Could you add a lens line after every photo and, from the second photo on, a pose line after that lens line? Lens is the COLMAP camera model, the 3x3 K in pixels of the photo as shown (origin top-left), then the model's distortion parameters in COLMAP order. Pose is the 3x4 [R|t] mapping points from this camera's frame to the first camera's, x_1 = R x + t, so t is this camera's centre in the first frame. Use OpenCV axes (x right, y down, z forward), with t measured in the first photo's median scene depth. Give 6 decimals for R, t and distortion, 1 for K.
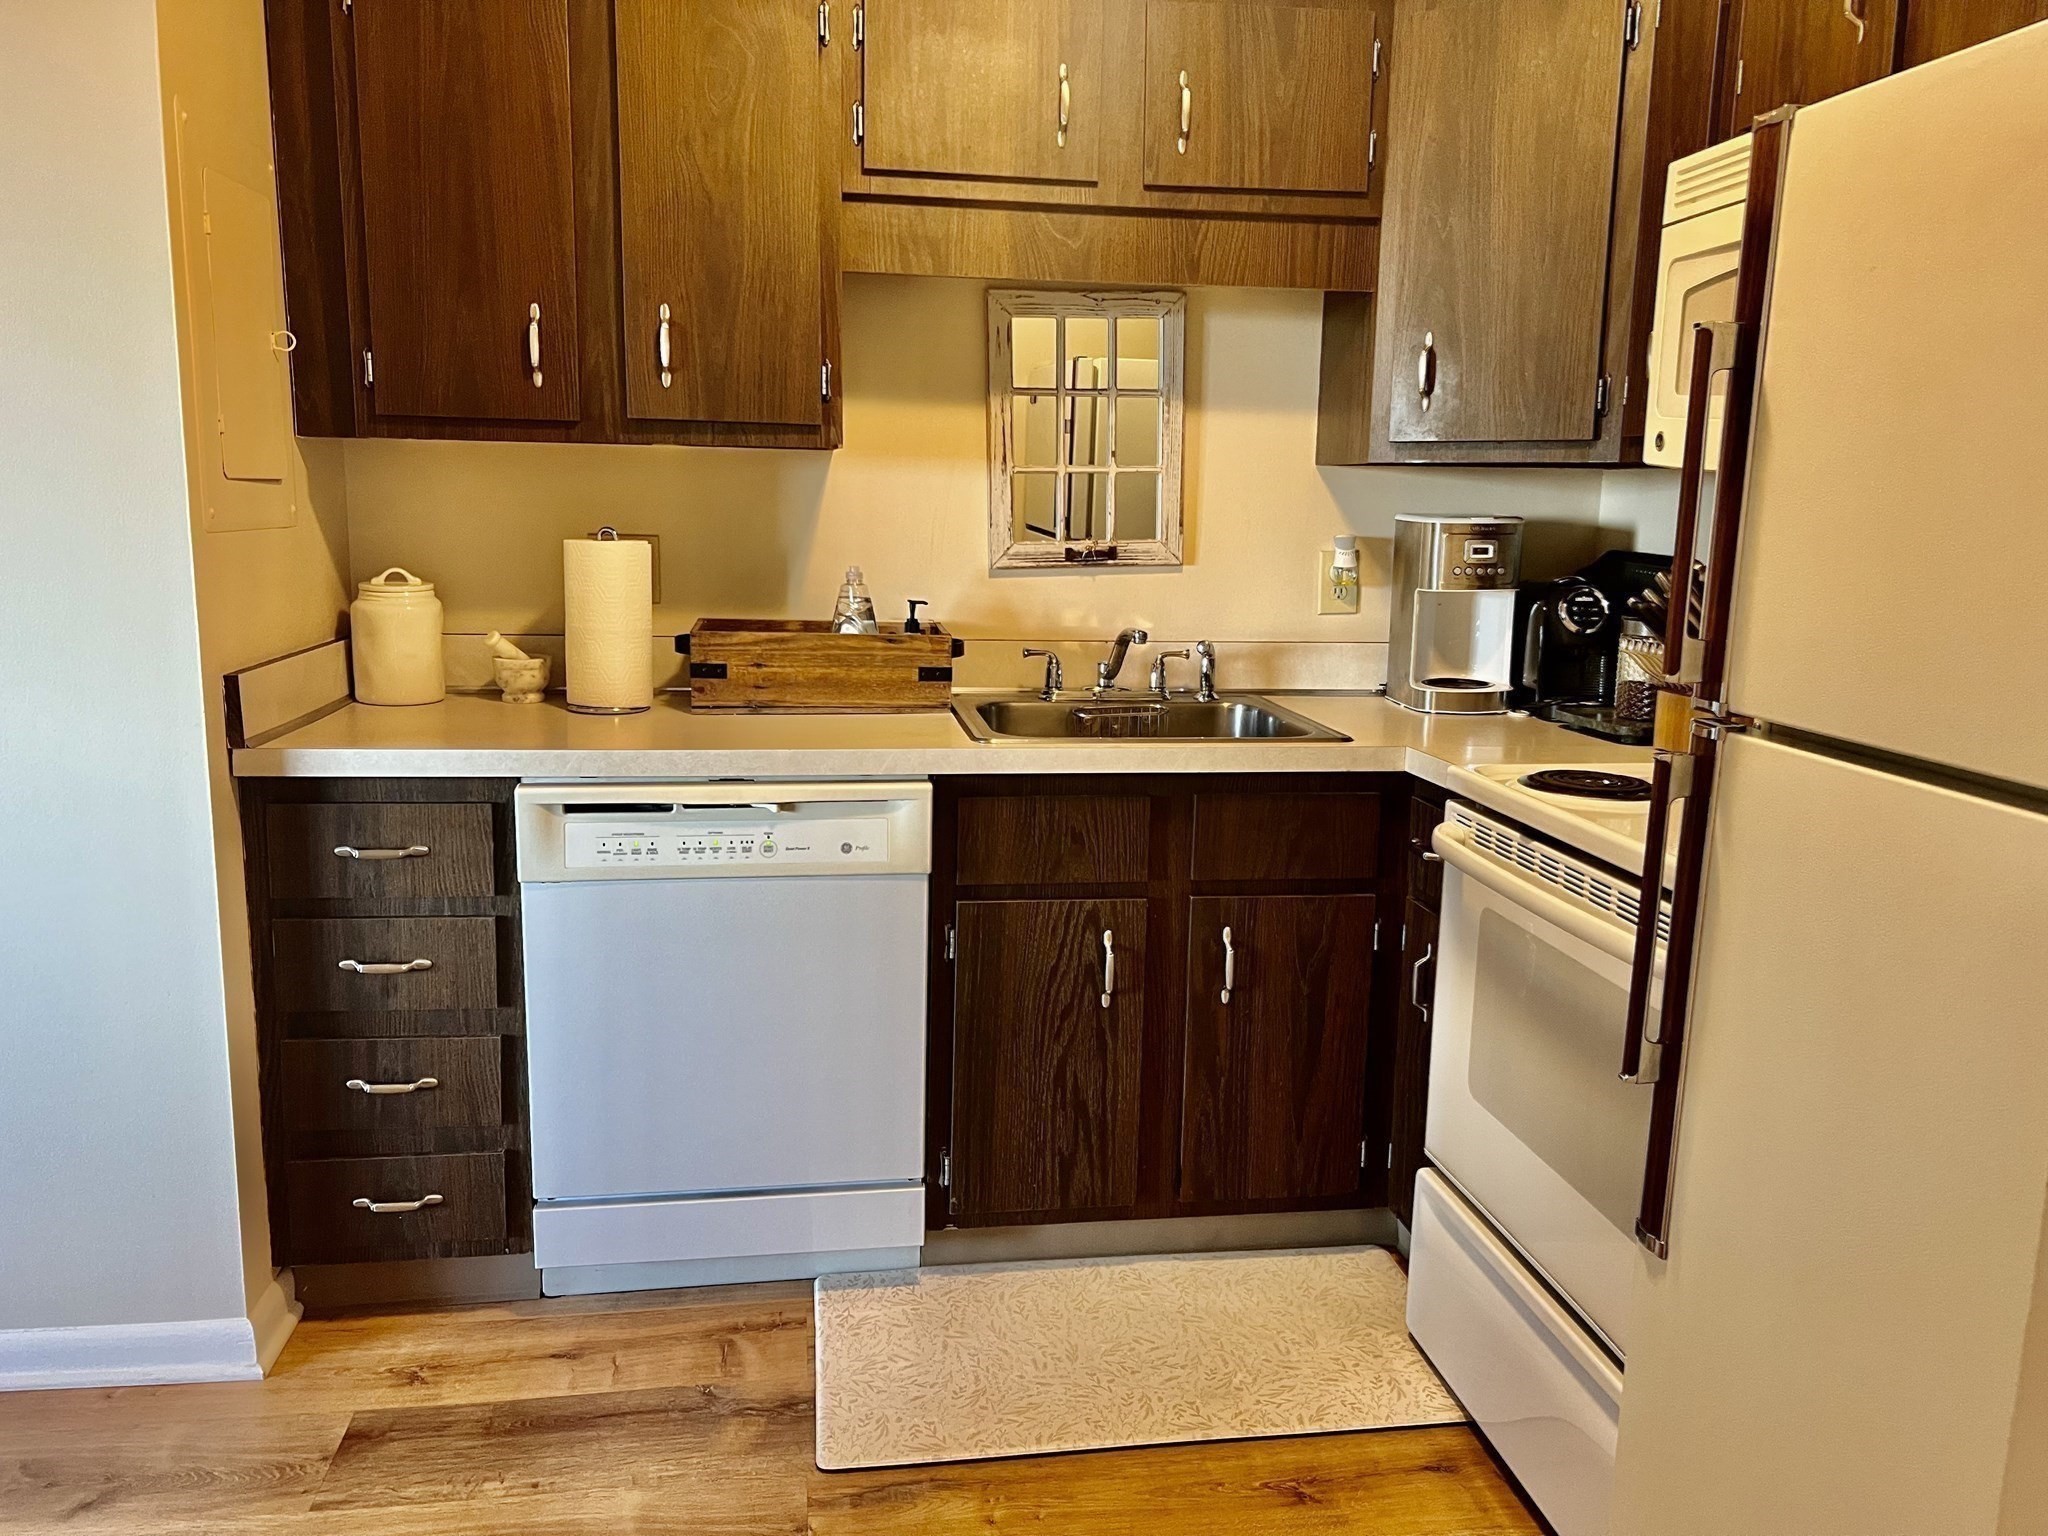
lens RADIAL K [[1525.4, 0, 1024.0], [0, 1525.4, 768.0], [0, 0, 1]] dist [0.107503, -0.231504]
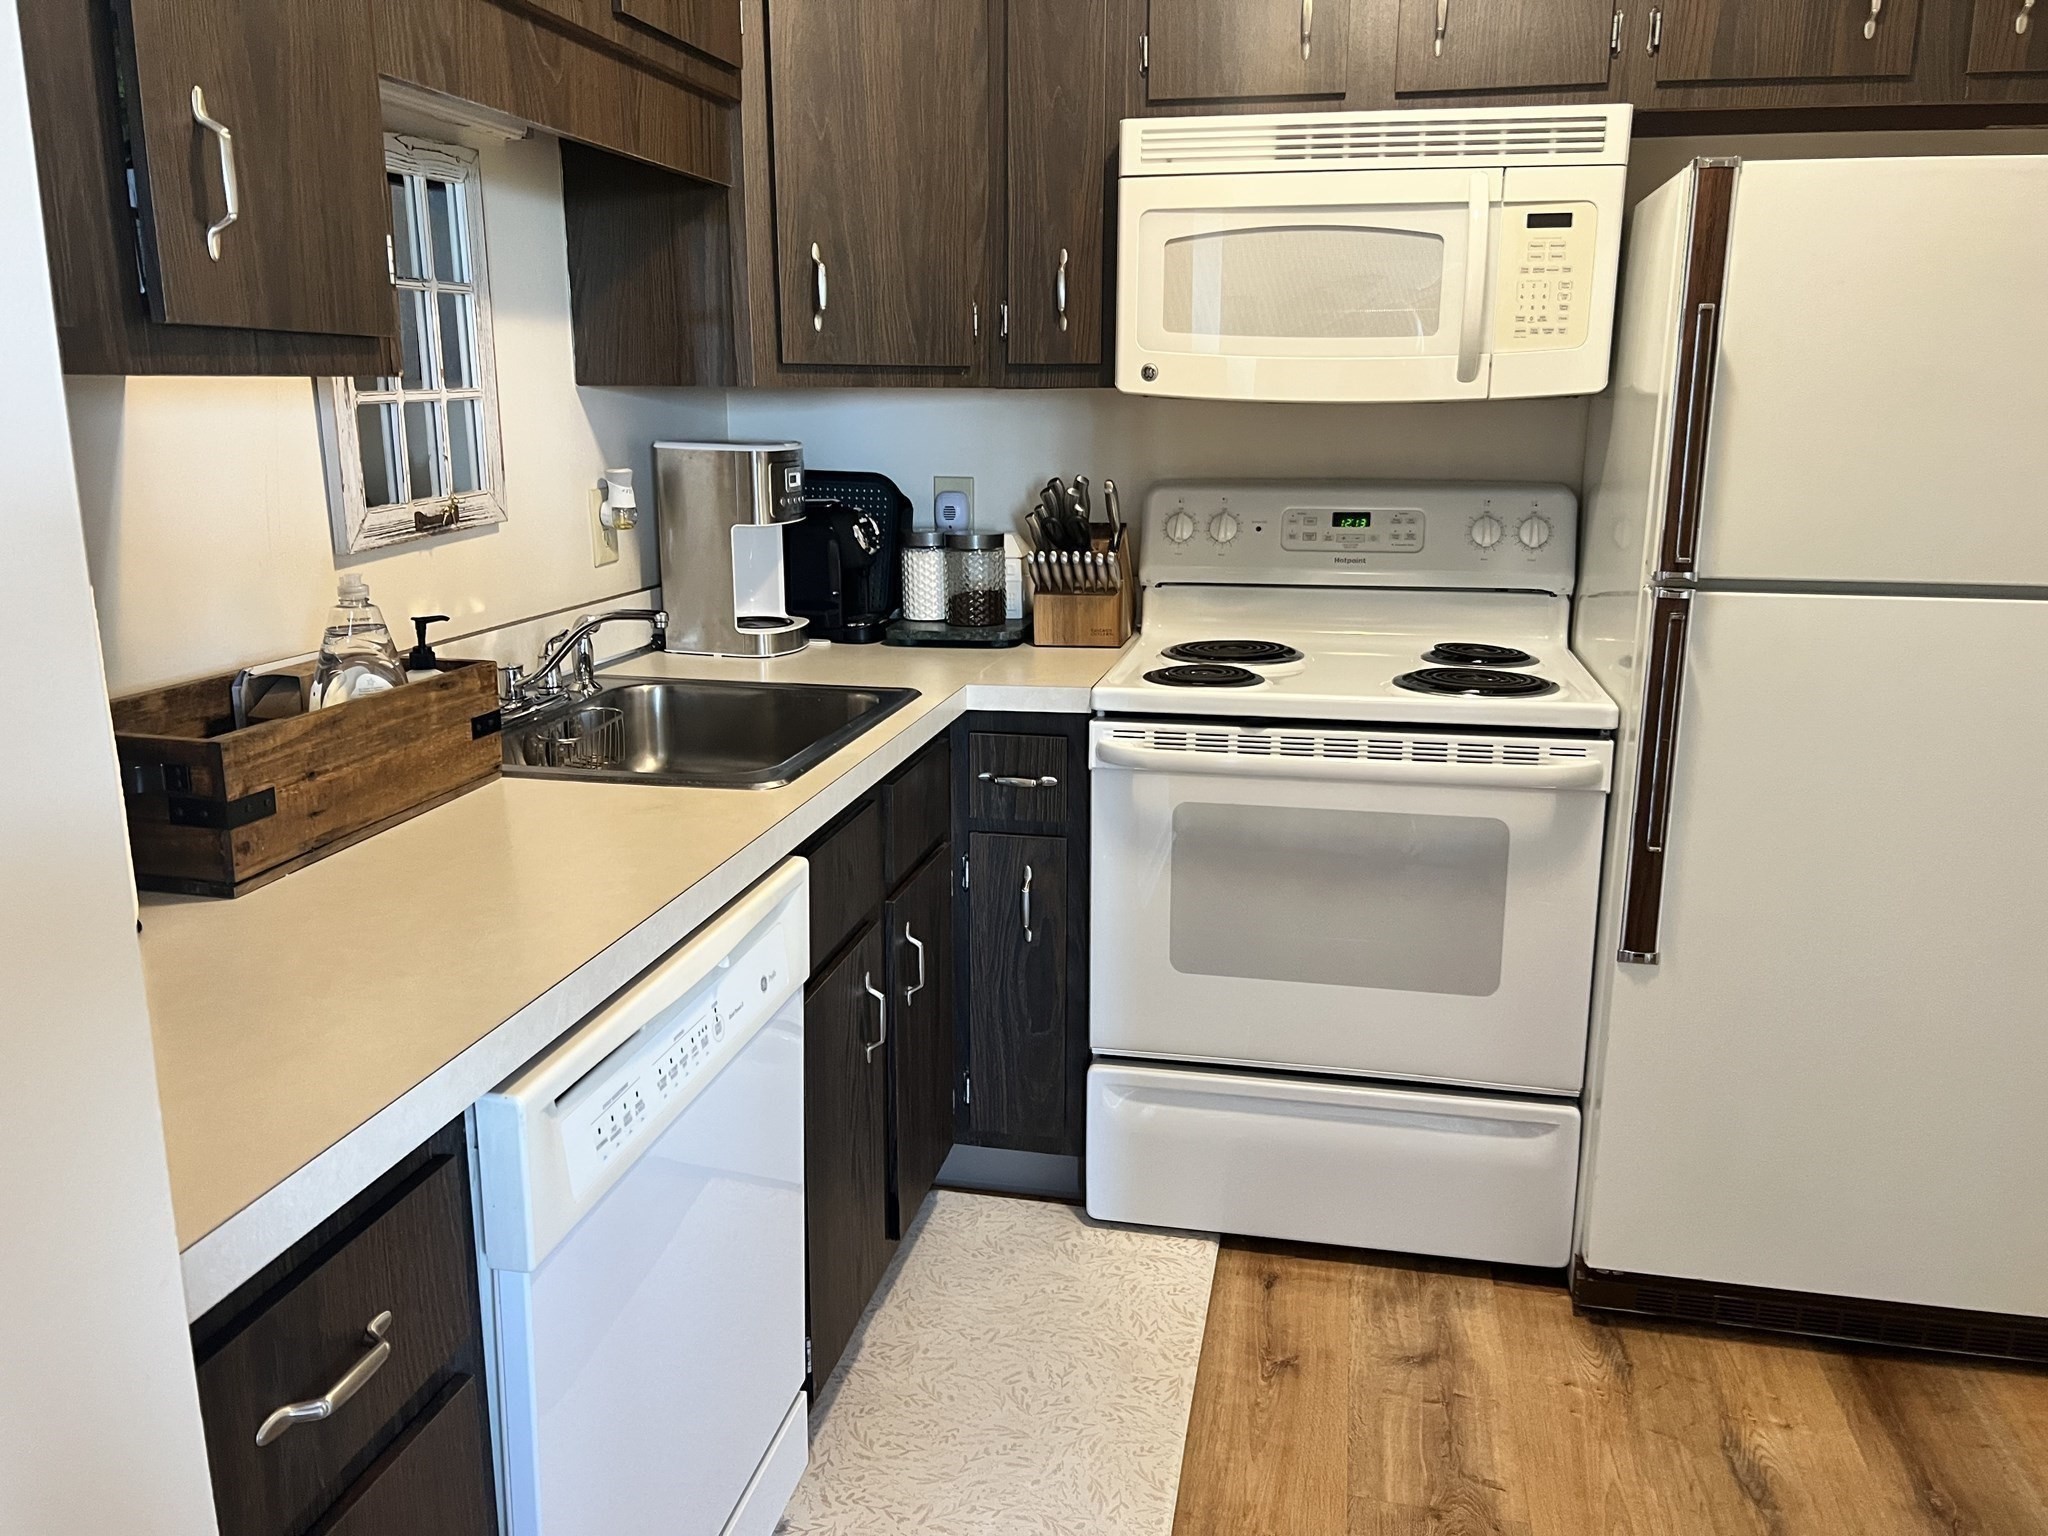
lens RADIAL K [[1552.7, 0, 1028.9], [0, 1552.7, 756.6], [0, 0, 1]] dist [0.027586, 0.001033]
pose [[0.339522, -0.234713, 0.910843, -0.593515], [0.171559, 0.967575, 0.185382, -0.132891], [-0.924820, 0.093322, 0.368780, 0.550706]]
